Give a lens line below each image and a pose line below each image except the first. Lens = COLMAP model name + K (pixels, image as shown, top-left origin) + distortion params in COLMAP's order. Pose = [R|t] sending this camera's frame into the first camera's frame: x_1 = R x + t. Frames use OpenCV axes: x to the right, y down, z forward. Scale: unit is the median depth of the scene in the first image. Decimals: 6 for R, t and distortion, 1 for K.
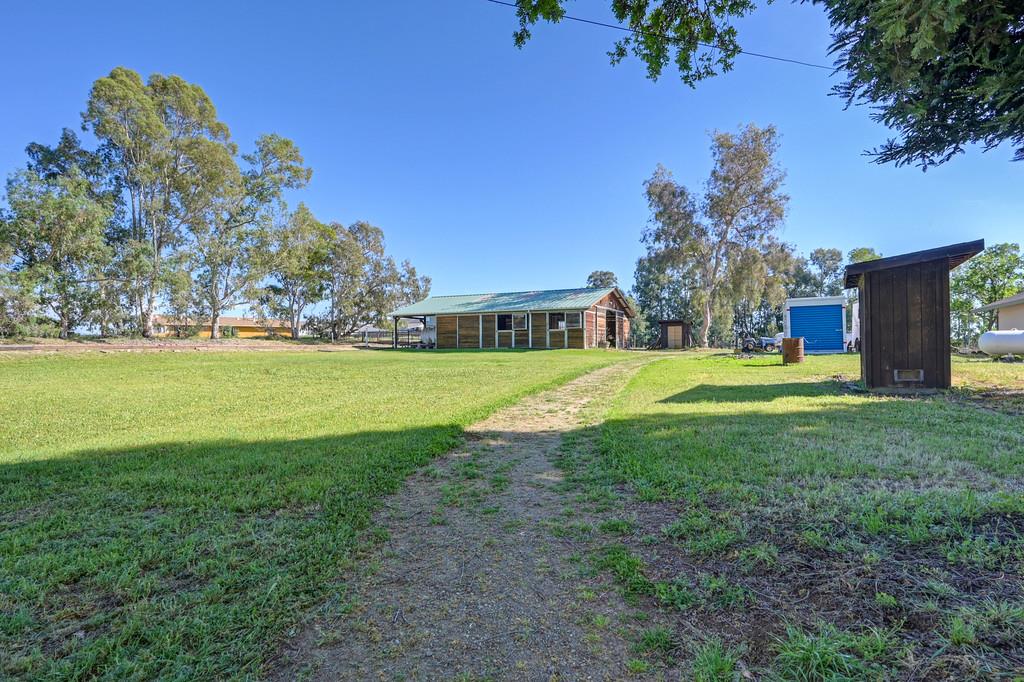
lens RADIAL K [[558.7, 0, 512.1], [0, 558.7, 340.6], [0, 0, 1]] dist [-0.002942, -0.000294]
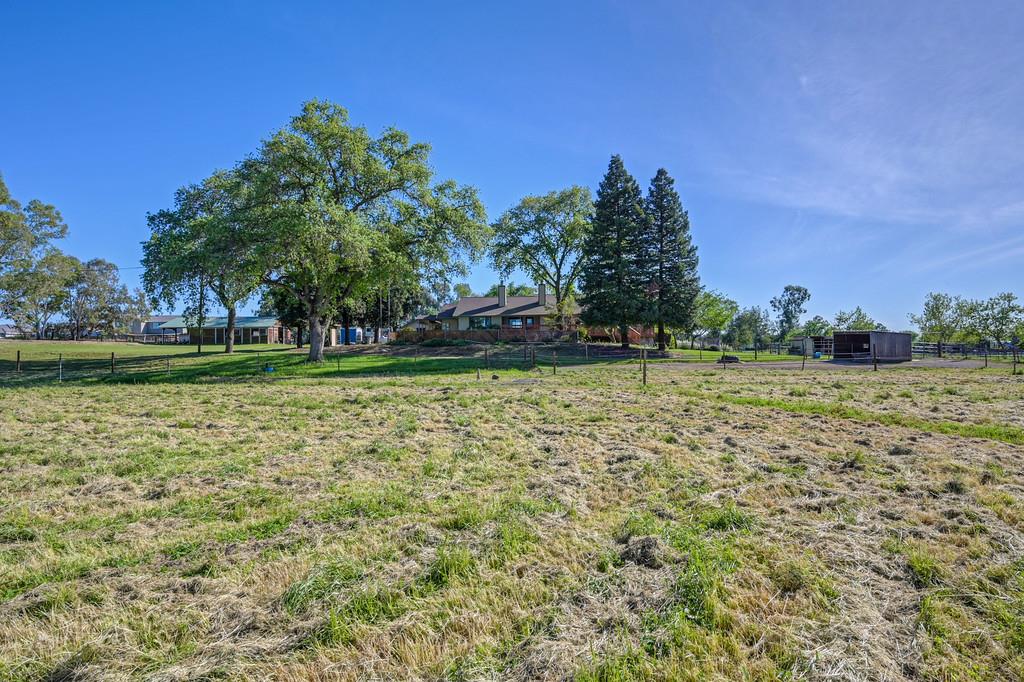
lens RADIAL K [[558.7, 0, 512.8], [0, 558.7, 344.4], [0, 0, 1]] dist [-0.002942, -0.000294]
pose [[0.850591, 0.002993, 0.525819, -0.171597], [-0.001089, 0.999992, -0.003929, 0.019083], [-0.525826, 0.002769, 0.850587, -1.150106]]
